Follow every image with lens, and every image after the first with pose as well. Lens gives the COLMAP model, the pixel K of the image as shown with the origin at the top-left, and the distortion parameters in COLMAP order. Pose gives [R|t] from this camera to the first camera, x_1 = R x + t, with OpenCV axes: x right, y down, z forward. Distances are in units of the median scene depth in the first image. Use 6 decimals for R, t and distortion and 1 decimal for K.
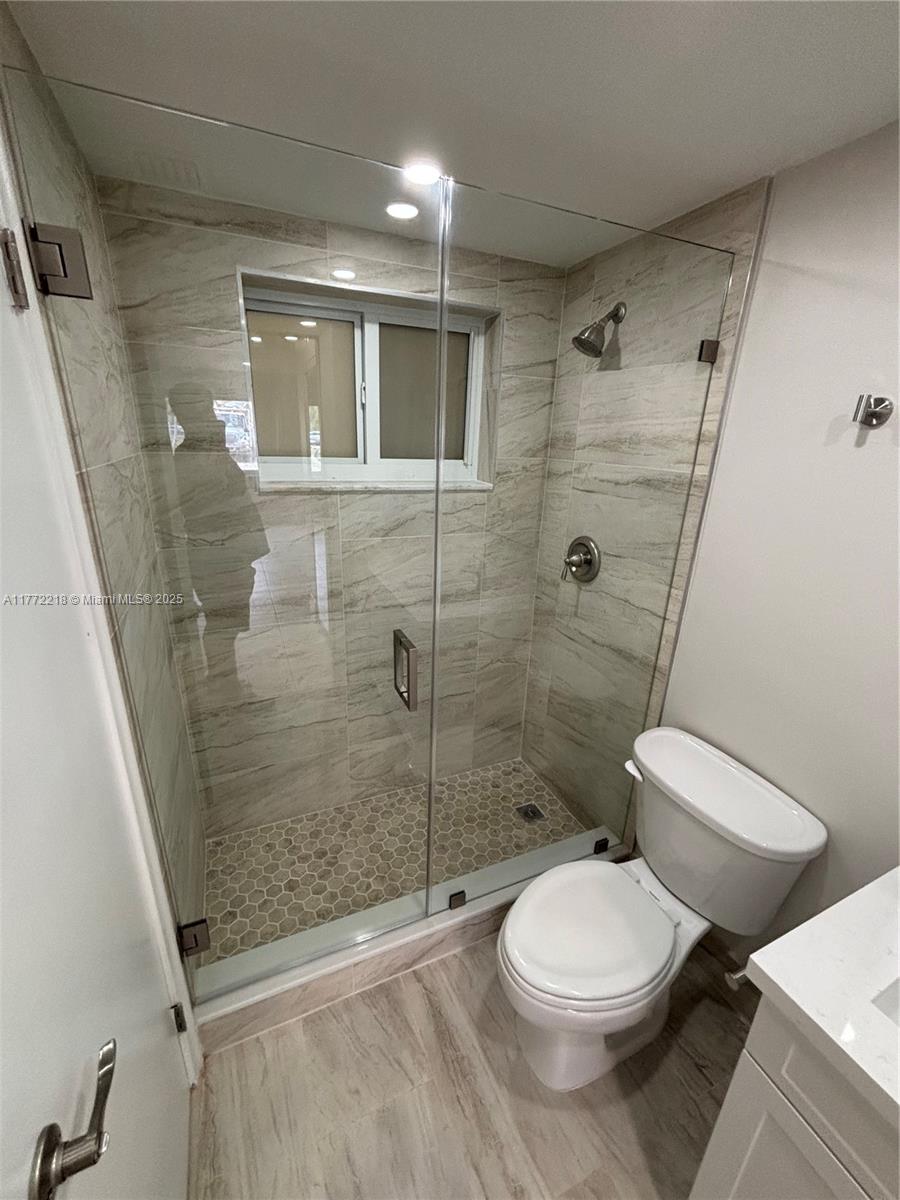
lens RADIAL K [[482.6, 0, 451.1], [0, 482.6, 603.4], [0, 0, 1]] dist [-0.004111, 0.001591]
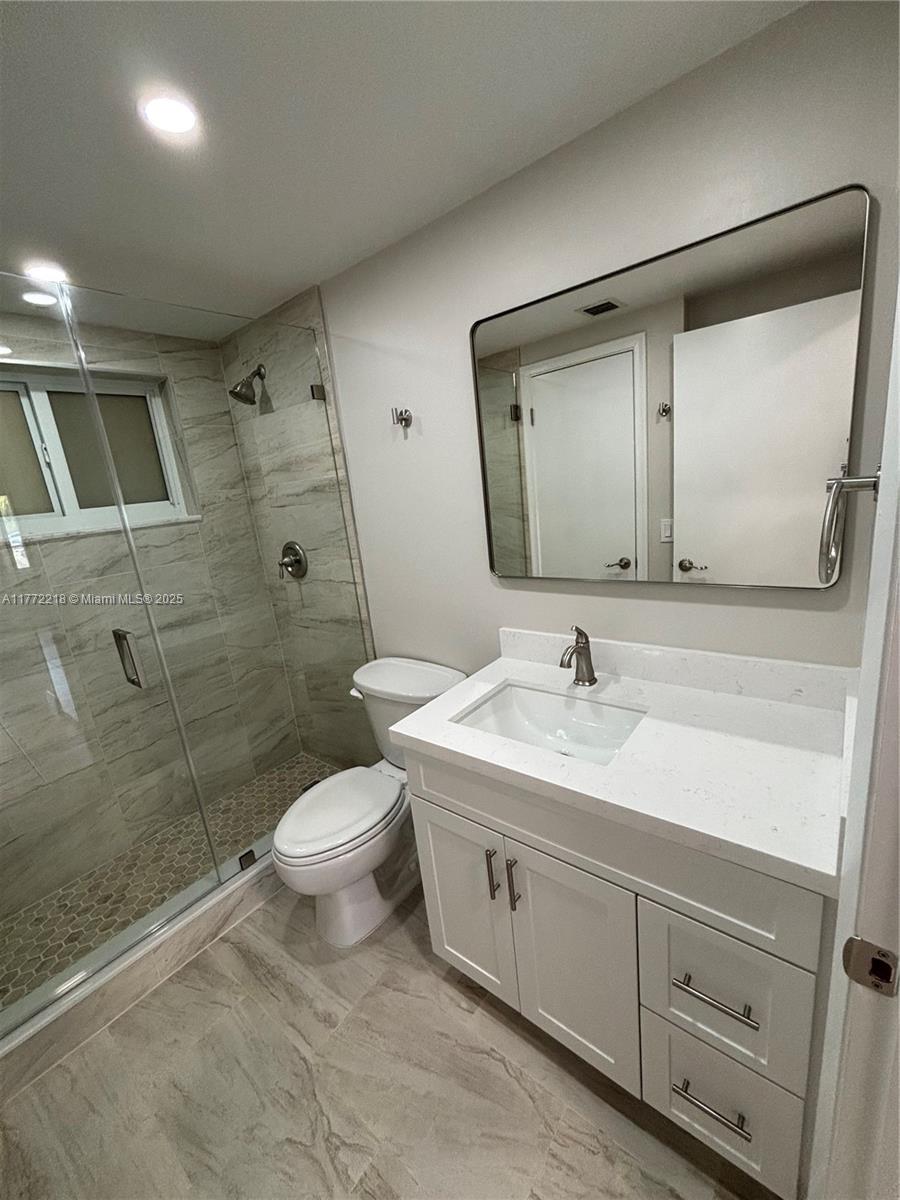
lens RADIAL K [[482.6, 0, 450.7], [0, 482.6, 602.8], [0, 0, 1]] dist [-0.004111, 0.001591]
pose [[0.882295, -0.236581, 0.406921, 0.107650], [0.279928, 0.958742, -0.049538, 0.205053], [-0.378413, 0.157616, 0.912119, -0.290202]]
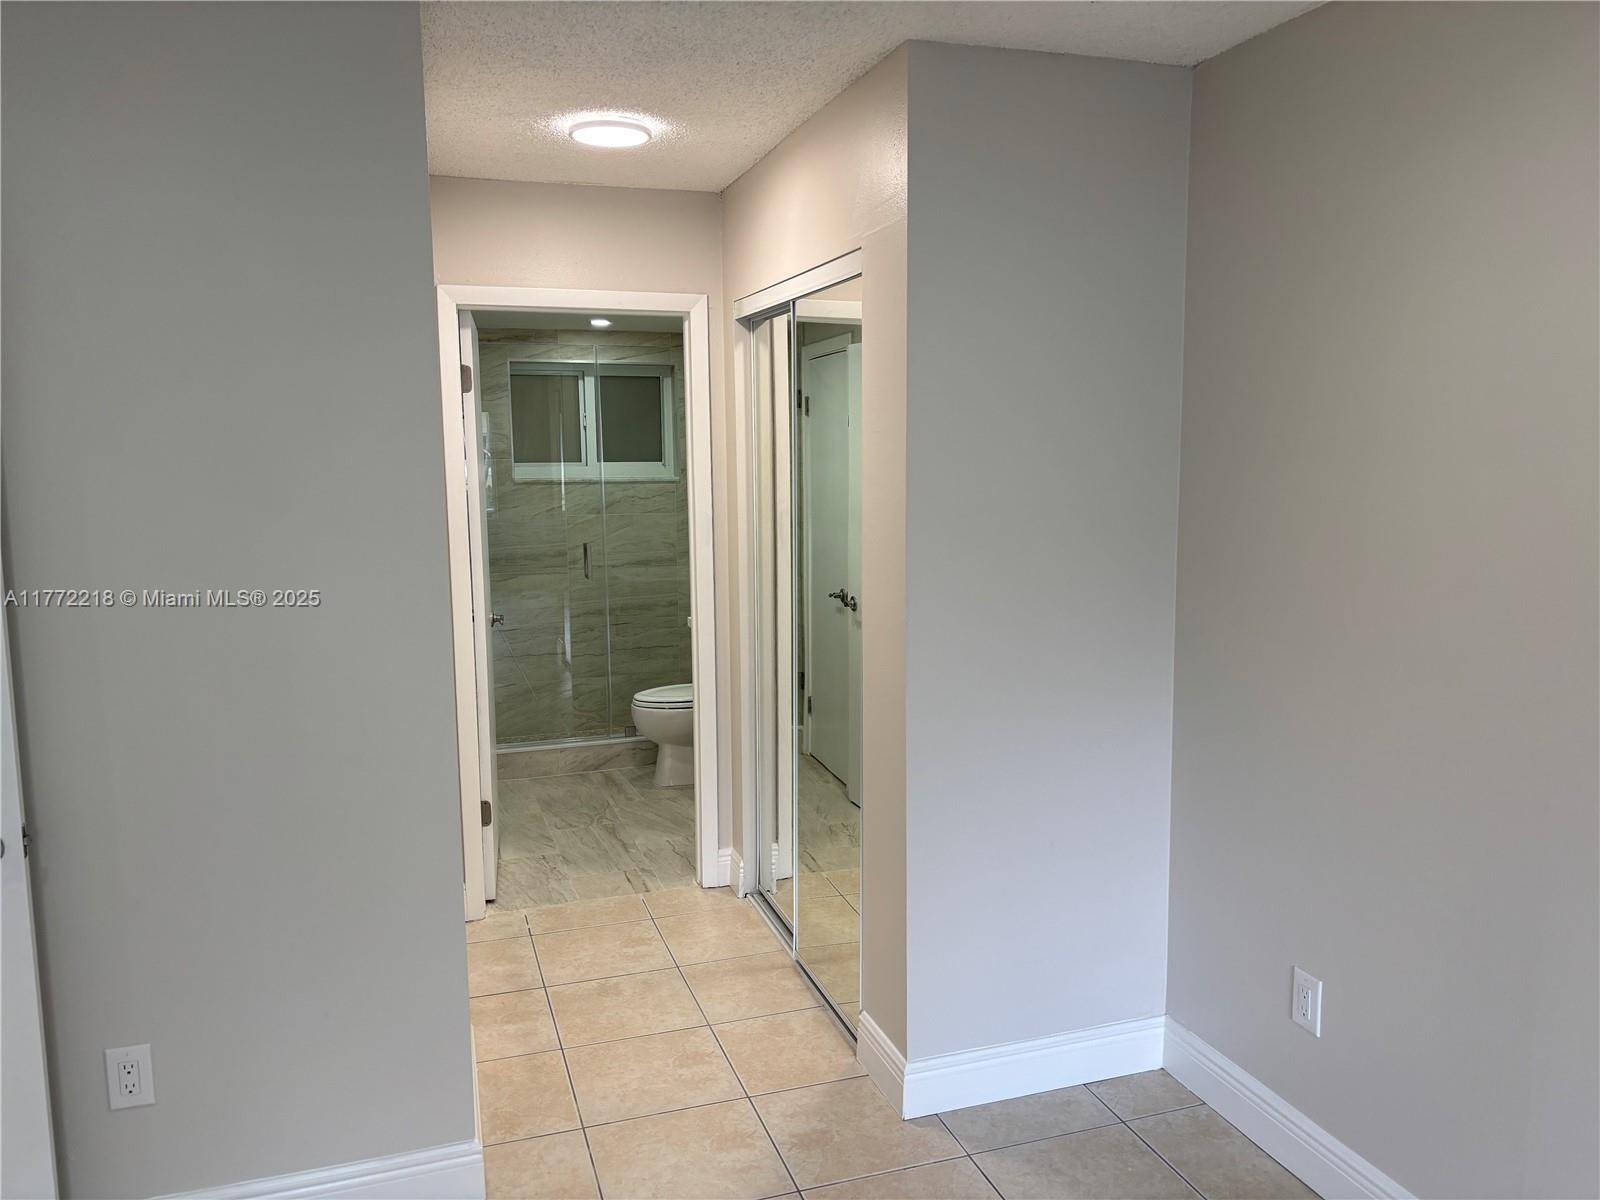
lens RADIAL K [[1221.1, 0, 849.8], [0, 1221.1, 609.5], [0, 0, 1]] dist [0.000661, 0.003683]
pose [[0.996898, -0.031817, -0.071982, 0.920385], [0.016755, 0.979470, -0.200893, 0.941415], [0.076895, 0.199064, 0.976965, -2.592332]]
